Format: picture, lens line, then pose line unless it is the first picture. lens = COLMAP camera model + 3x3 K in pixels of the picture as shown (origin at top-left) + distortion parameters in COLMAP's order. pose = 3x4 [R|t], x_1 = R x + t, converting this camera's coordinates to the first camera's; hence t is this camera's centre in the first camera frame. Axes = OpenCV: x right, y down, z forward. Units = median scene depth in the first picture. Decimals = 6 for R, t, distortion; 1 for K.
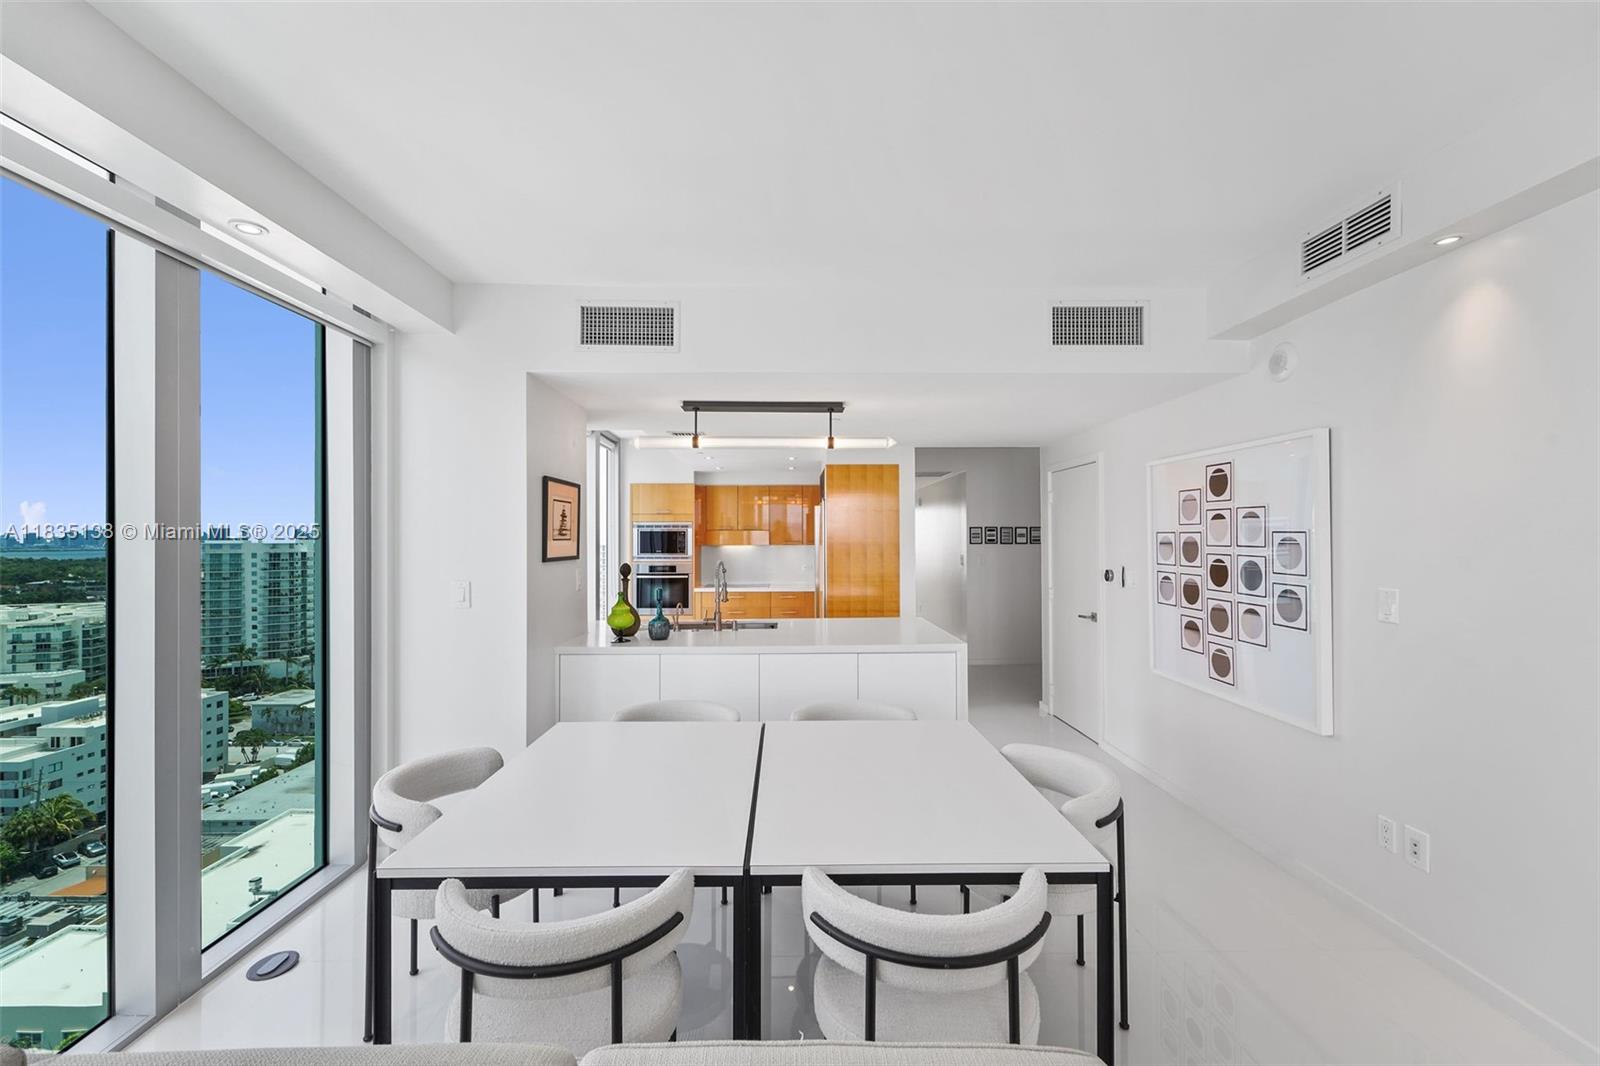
lens RADIAL K [[656.1, 0, 797.1], [0, 656.1, 532.0], [0, 0, 1]] dist [0.000959, -0.000342]
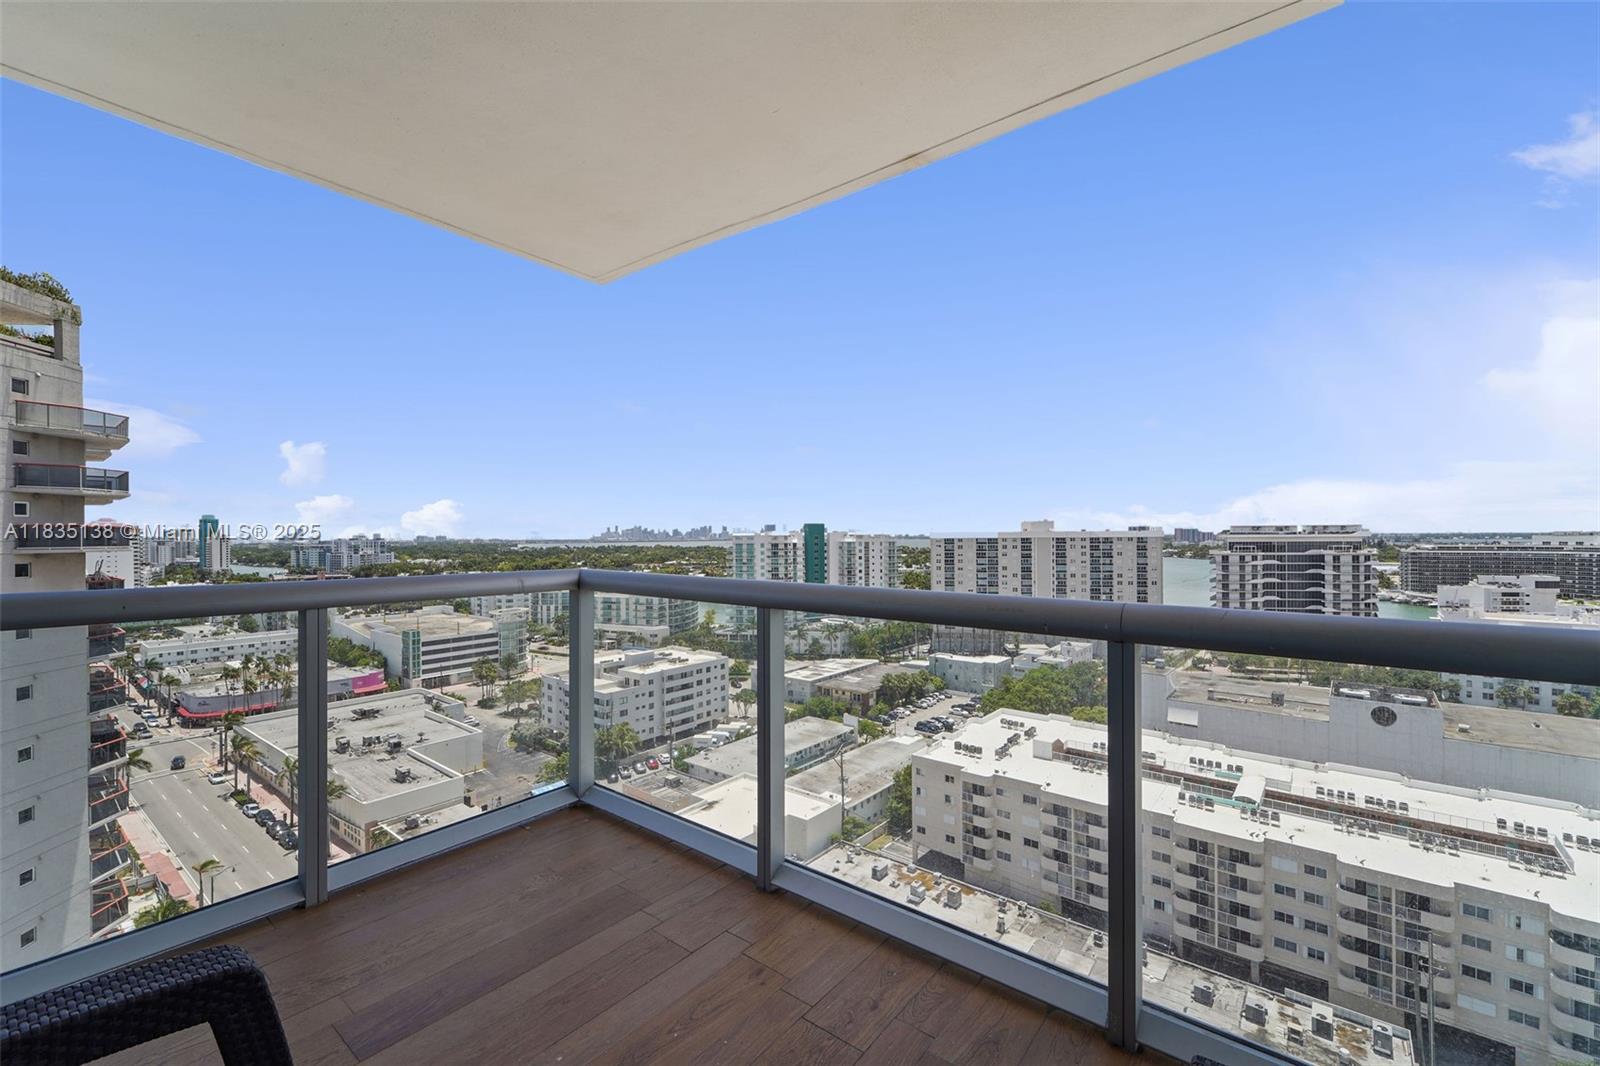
lens RADIAL K [[660.0, 0, 796.2], [0, 660.0, 537.9], [0, 0, 1]] dist [0.003987, -0.003298]
pose [[0.776626, 0.001459, -0.629960, 0.004101], [0.011350, 0.999803, 0.016308, 0.003685], [0.629859, -0.019816, 0.776456, 0.140648]]
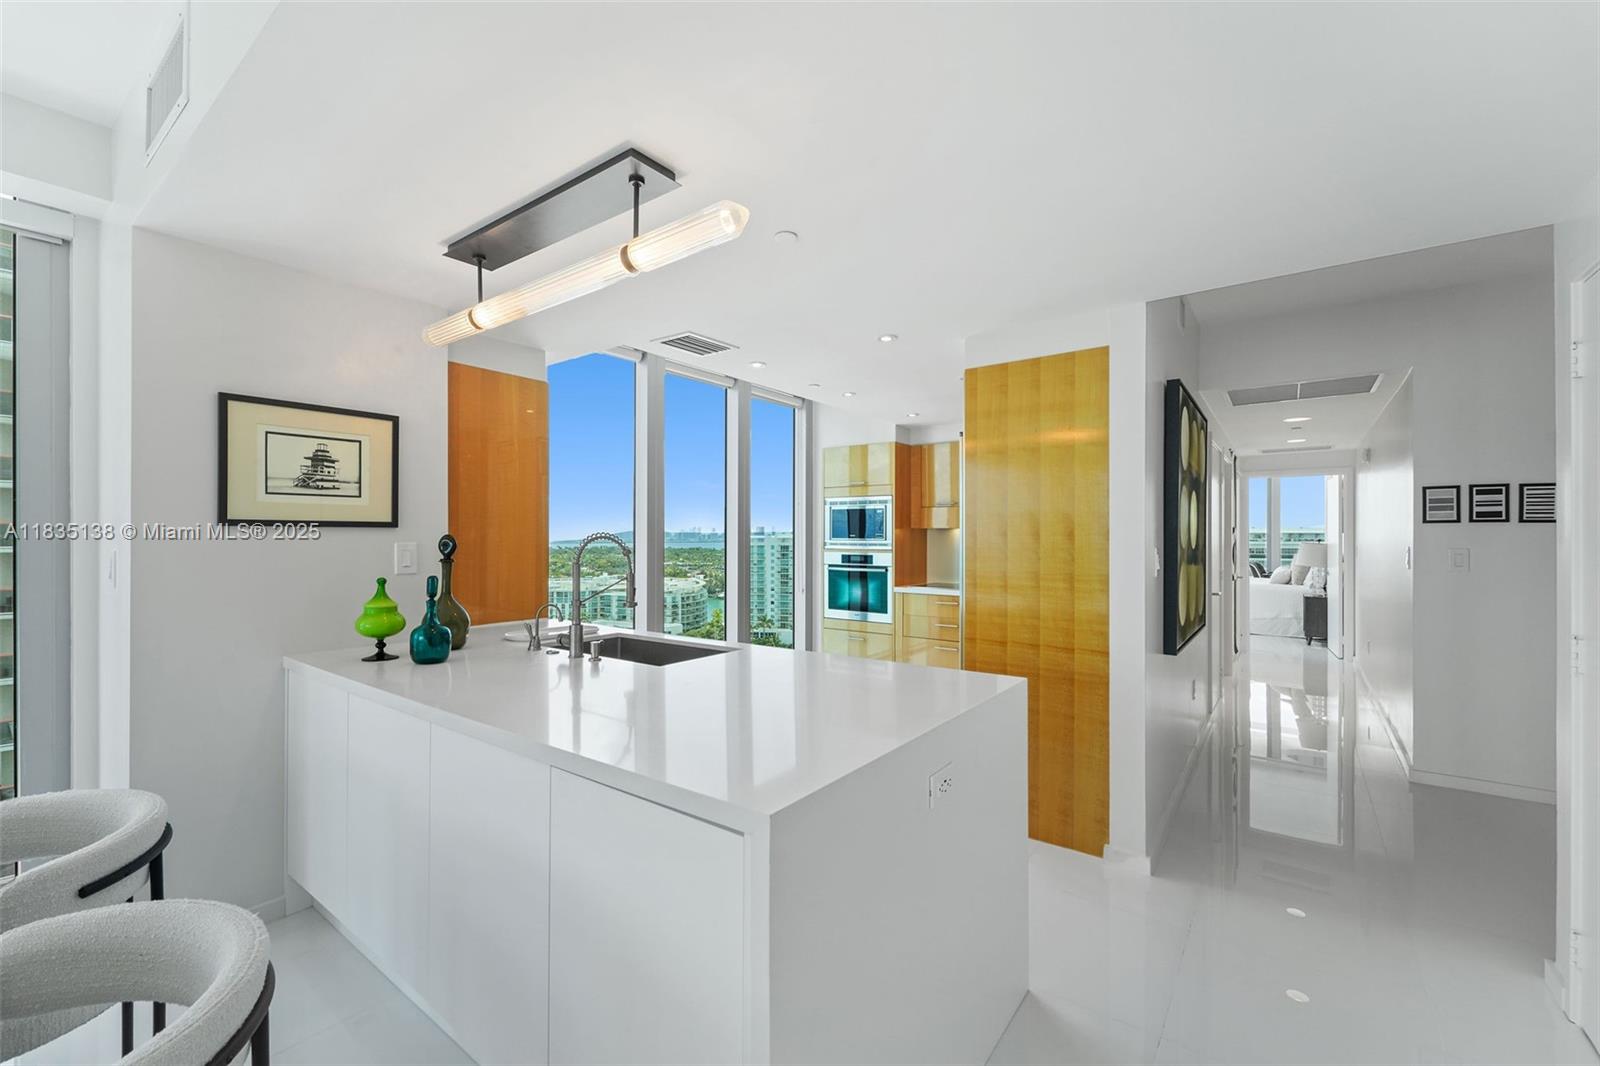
lens RADIAL K [[656.1, 0, 797.1], [0, 656.1, 532.0], [0, 0, 1]] dist [0.000959, -0.000342]
pose [[0.788124, 0.000944, -0.615516, 0.012327], [0.001800, 0.999991, 0.003838, 0.001347], [0.615514, -0.004132, 0.788115, 0.022191]]
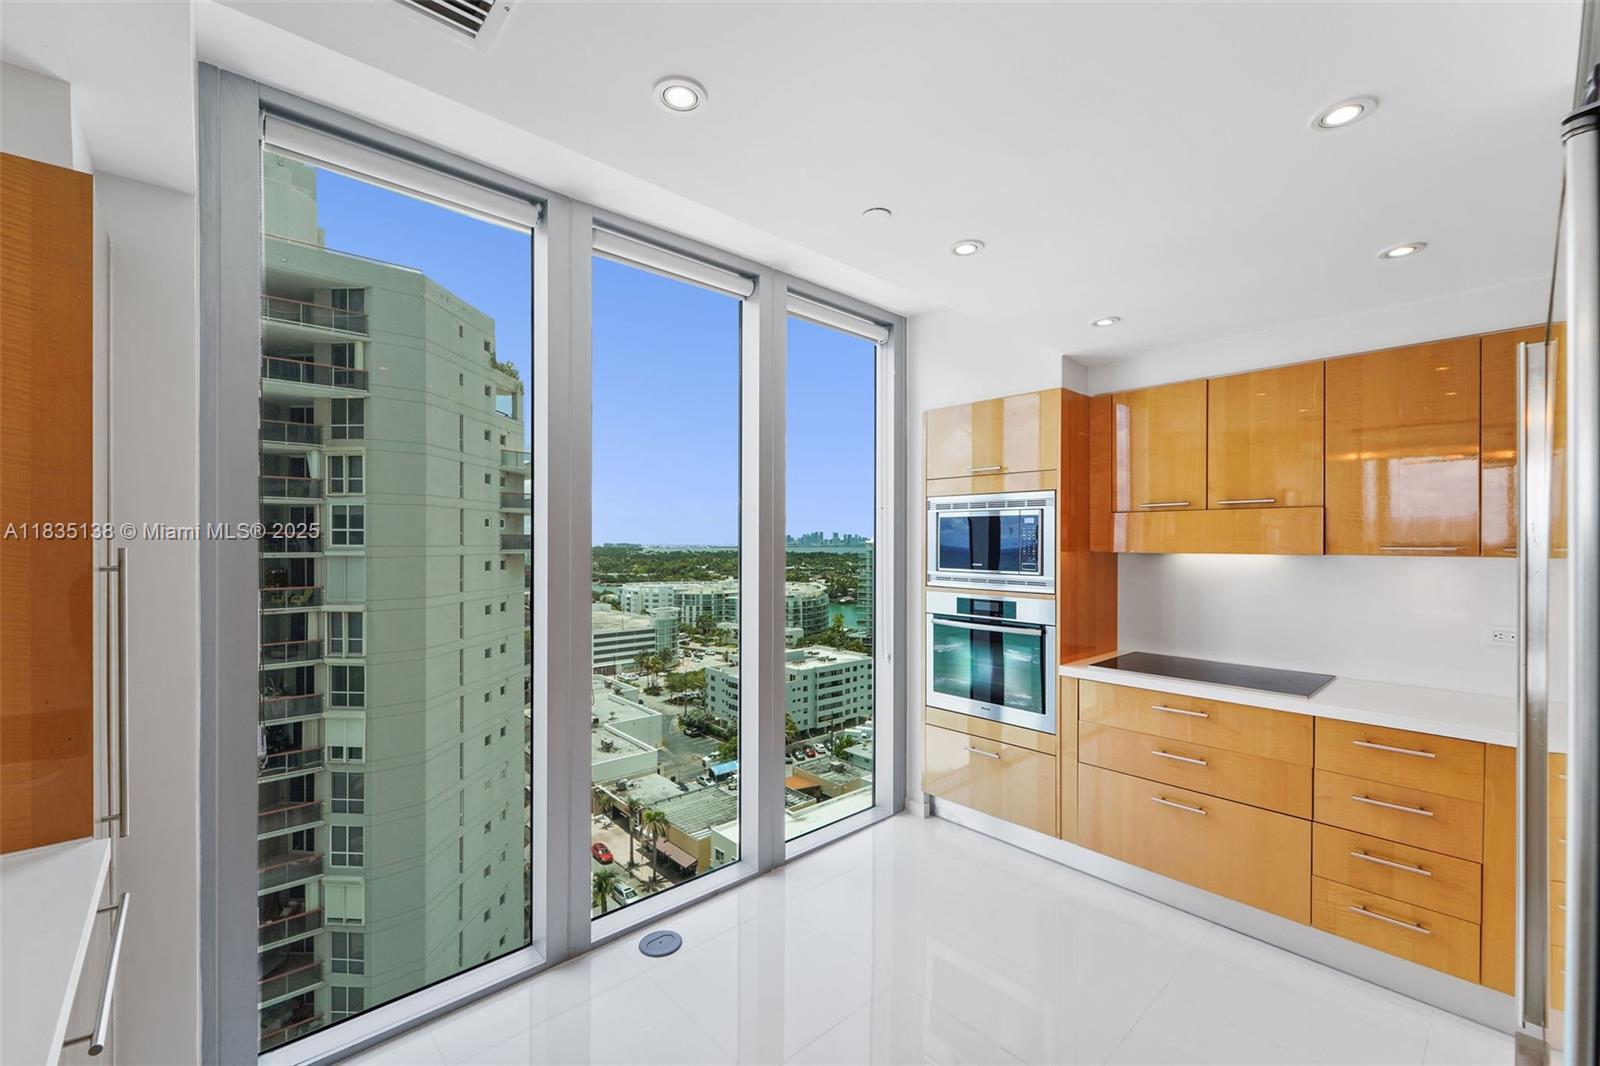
lens RADIAL K [[657.3, 0, 793.1], [0, 657.3, 541.2], [0, 0, 1]] dist [0.001025, -0.000398]
pose [[0.656956, 0.004848, -0.753913, 0.001657], [0.004271, 0.999939, 0.010152, 0.000586], [0.753917, -0.009890, 0.656896, 0.038625]]
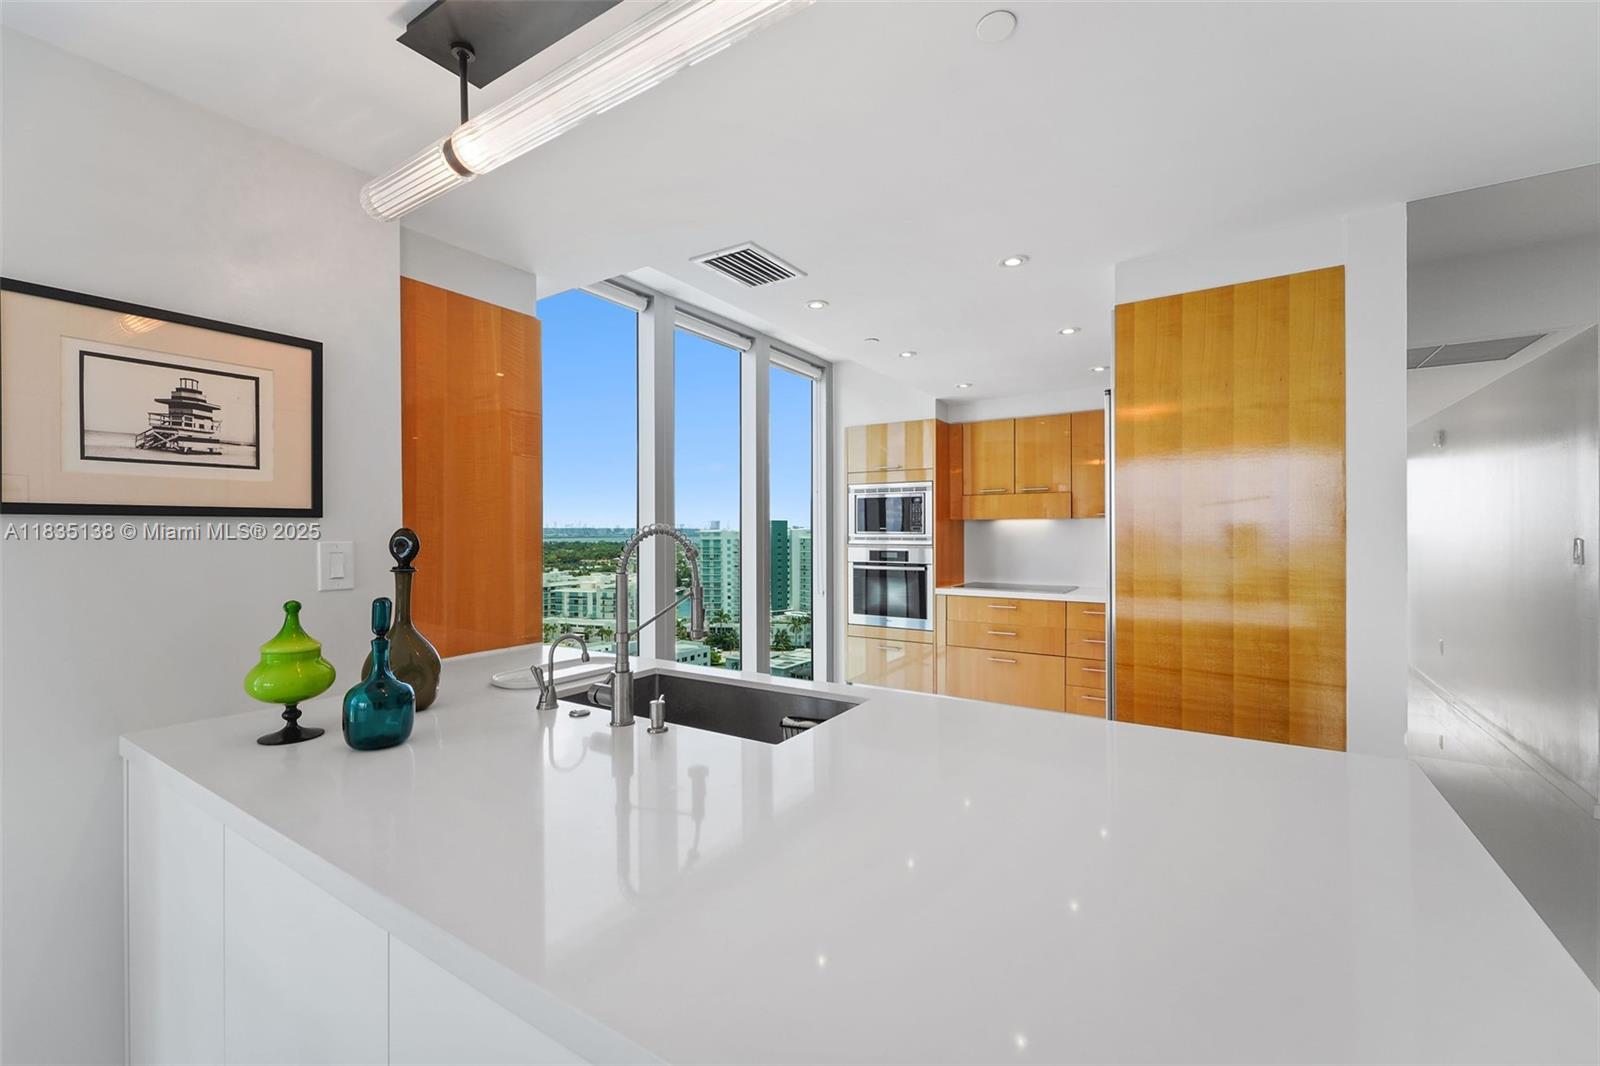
lens RADIAL K [[658.3, 0, 798.3], [0, 658.3, 530.2], [0, 0, 1]] dist [-0.000413, -0.000465]
pose [[0.828768, 0.001268, -0.559590, 0.005050], [0.005751, 0.999925, 0.010783, 0.001429], [0.559562, -0.012155, 0.828699, 0.025119]]
